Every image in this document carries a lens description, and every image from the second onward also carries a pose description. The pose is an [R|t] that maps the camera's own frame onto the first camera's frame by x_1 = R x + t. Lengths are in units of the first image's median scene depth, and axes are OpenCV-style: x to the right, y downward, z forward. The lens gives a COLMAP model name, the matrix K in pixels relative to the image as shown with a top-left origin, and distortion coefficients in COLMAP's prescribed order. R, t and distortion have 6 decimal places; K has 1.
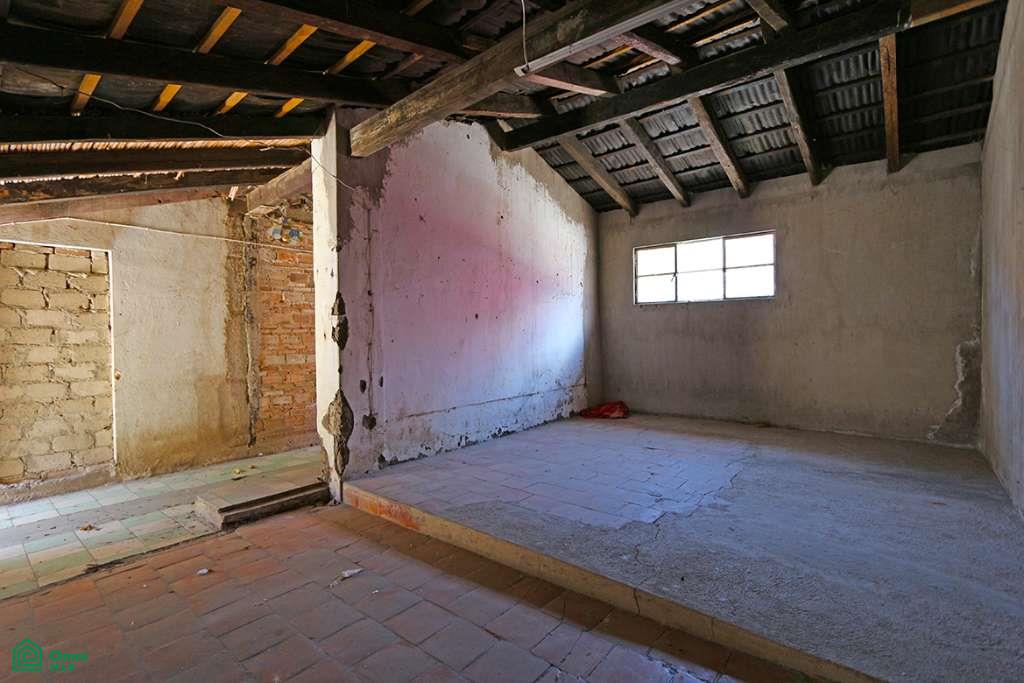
lens RADIAL K [[470.1, 0, 507.5], [0, 470.1, 343.0], [0, 0, 1]] dist [-0.011628, 0.000781]
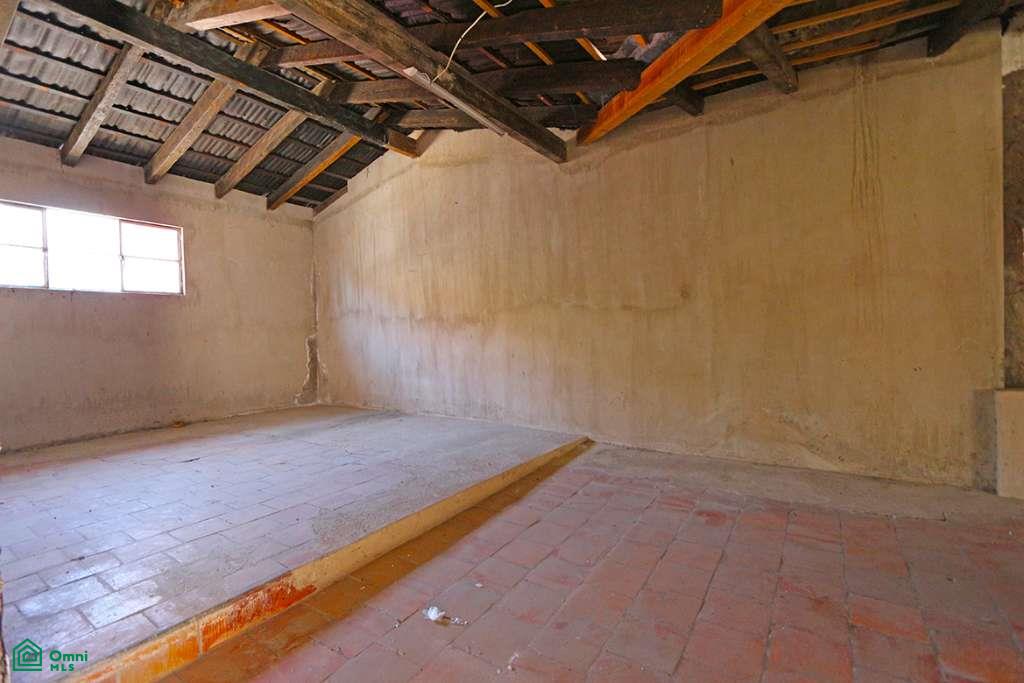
lens RADIAL K [[470.1, 0, 507.5], [0, 470.1, 343.0], [0, 0, 1]] dist [-0.011628, 0.000781]
pose [[-0.114625, -0.012321, 0.993332, -0.533828], [0.043155, 0.998917, 0.017370, 0.019206], [-0.992471, 0.044859, -0.113969, 0.458075]]
